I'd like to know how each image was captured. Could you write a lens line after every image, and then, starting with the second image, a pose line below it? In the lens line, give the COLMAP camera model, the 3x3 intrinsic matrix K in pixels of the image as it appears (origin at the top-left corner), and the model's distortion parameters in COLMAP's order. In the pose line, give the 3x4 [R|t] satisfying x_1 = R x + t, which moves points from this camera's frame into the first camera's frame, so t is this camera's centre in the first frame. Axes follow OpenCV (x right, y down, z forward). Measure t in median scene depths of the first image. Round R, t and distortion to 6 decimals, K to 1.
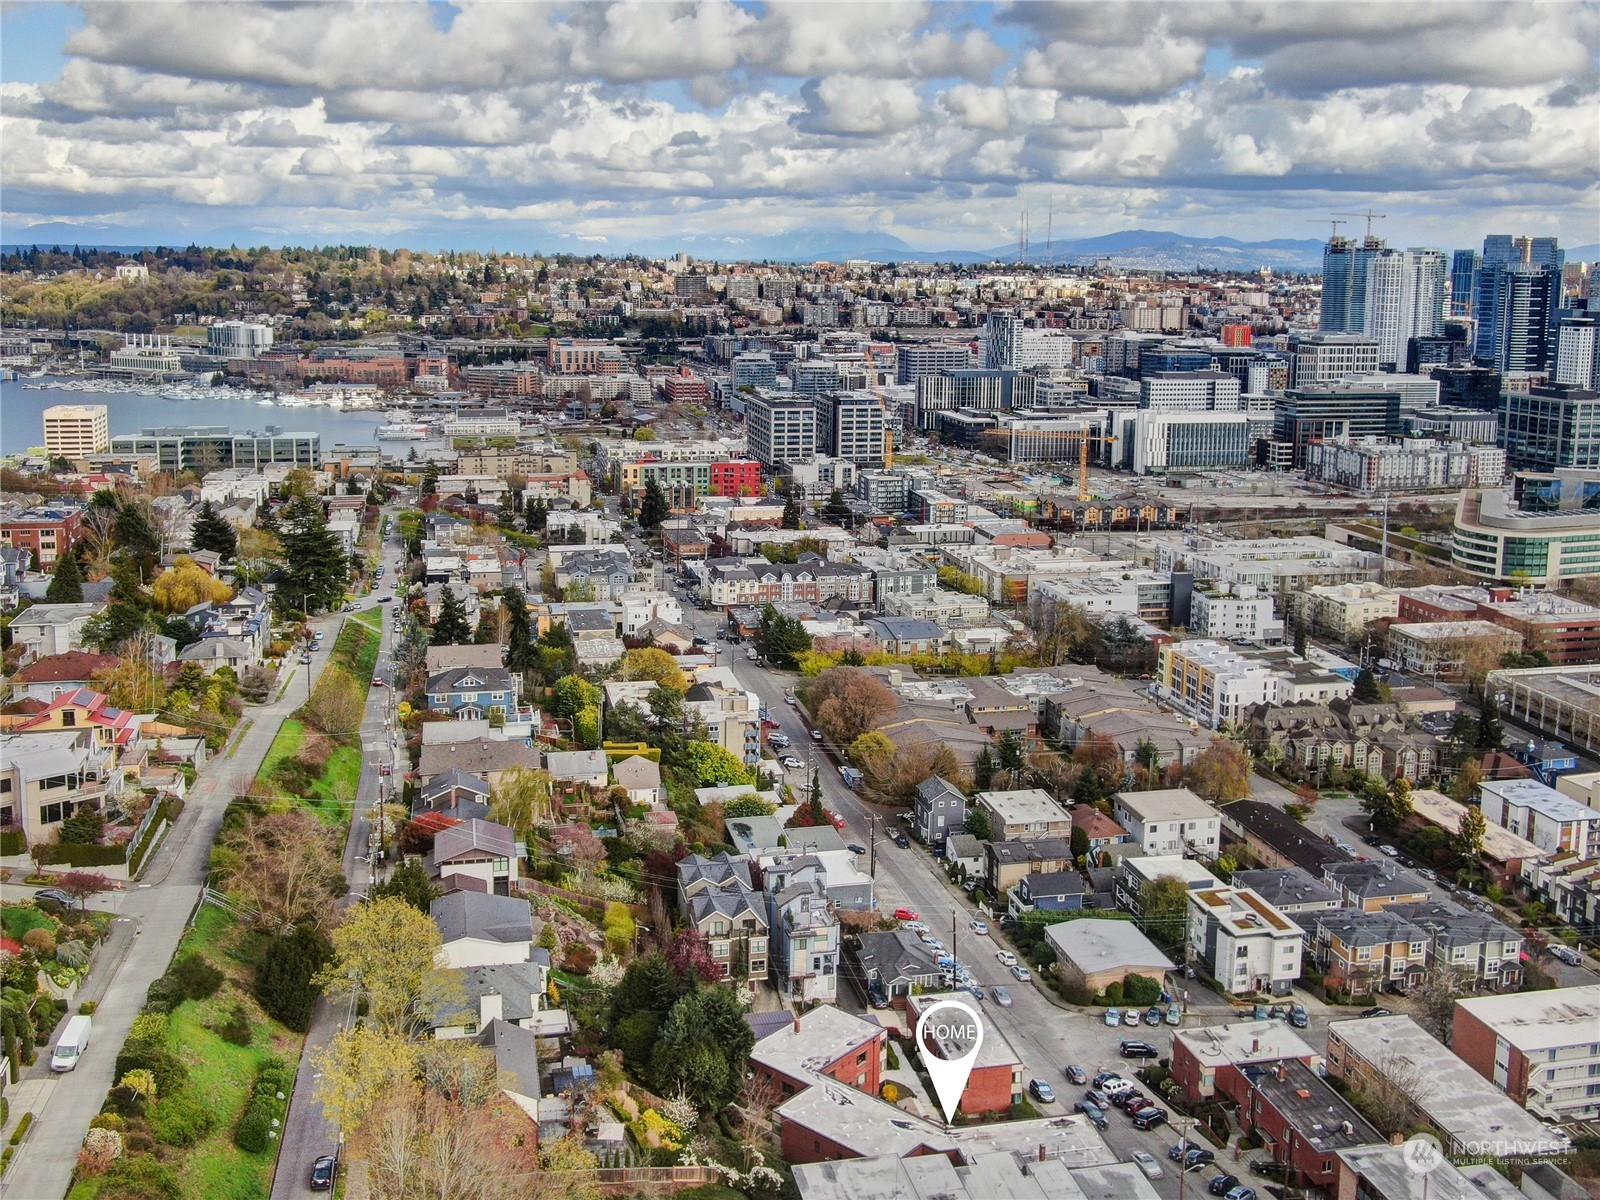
lens RADIAL K [[1516.4, 0, 800.0], [0, 1516.4, 600.0], [0, 0, 1]] dist [-0.000642, -0.001287]
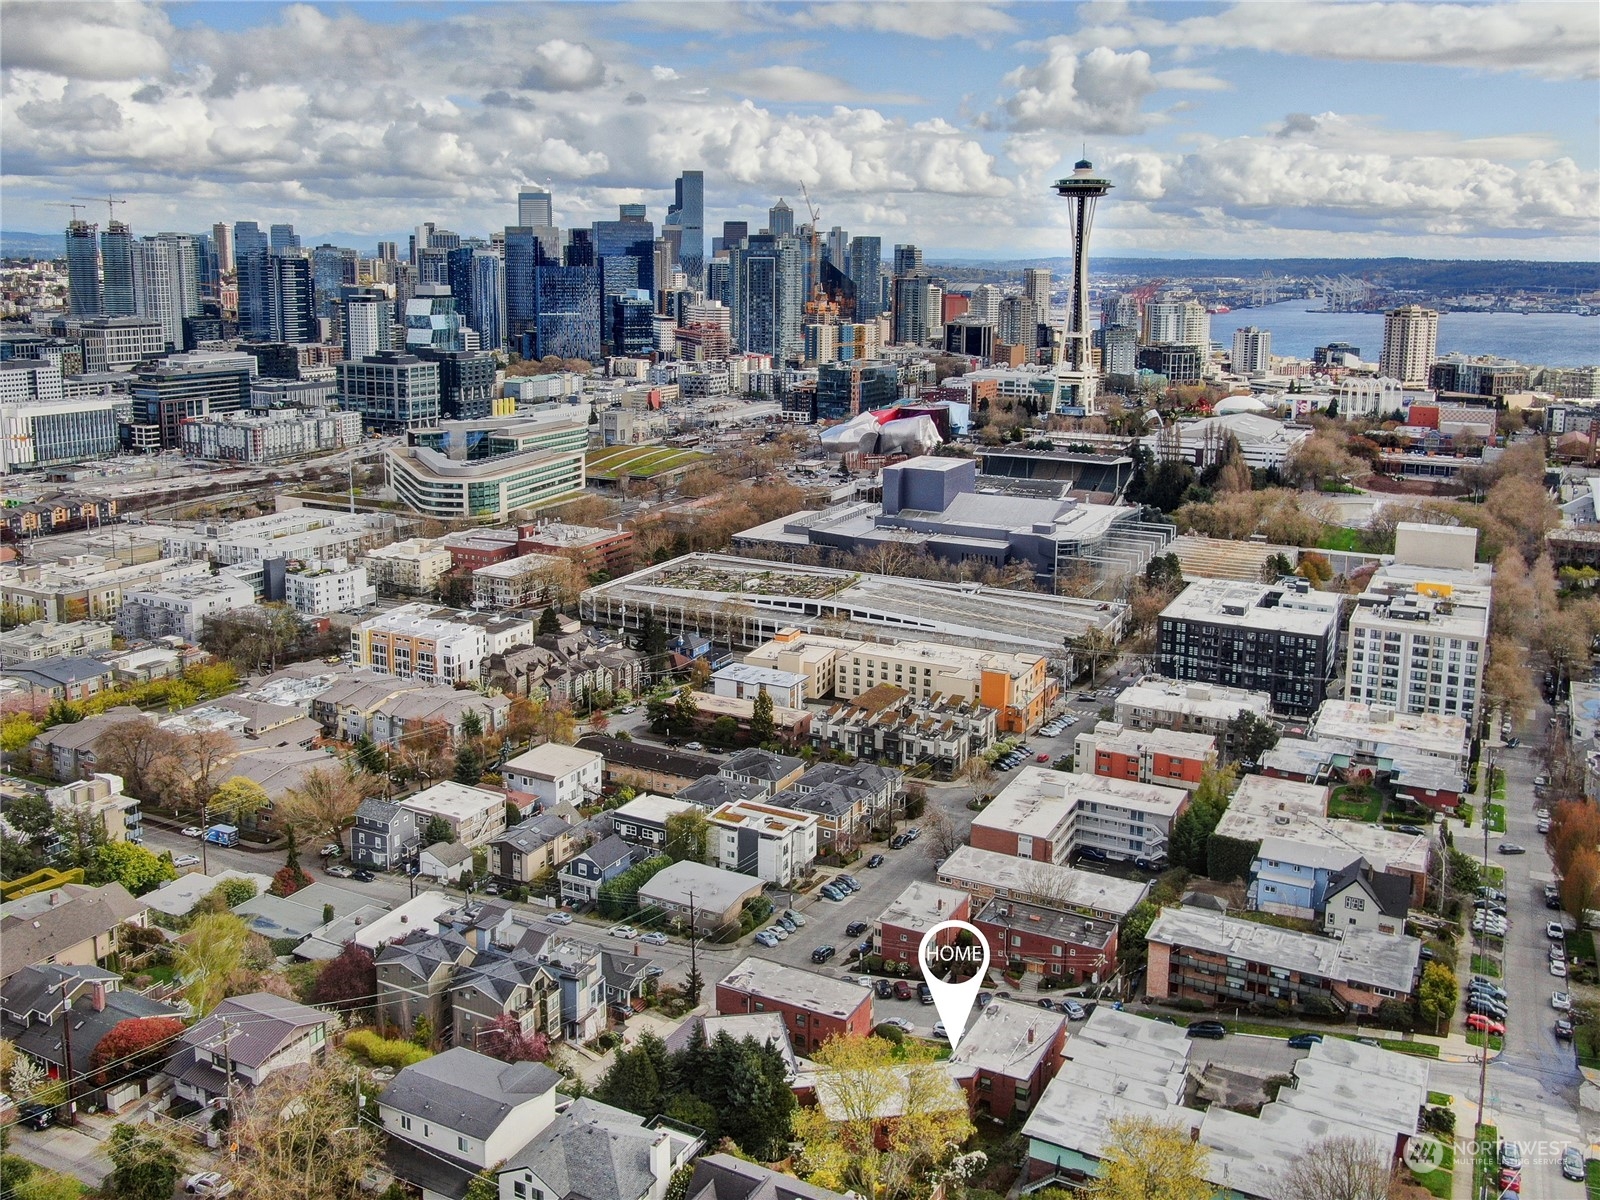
lens RADIAL K [[1363.1, 0, 800.0], [0, 1363.1, 600.0], [0, 0, 1]] dist [0.007481, 0.018844]
pose [[0.643013, -0.194477, 0.740752, -0.112723], [0.168783, 0.979425, 0.110625, -0.017770], [-0.747025, 0.053893, 0.662607, 0.074608]]
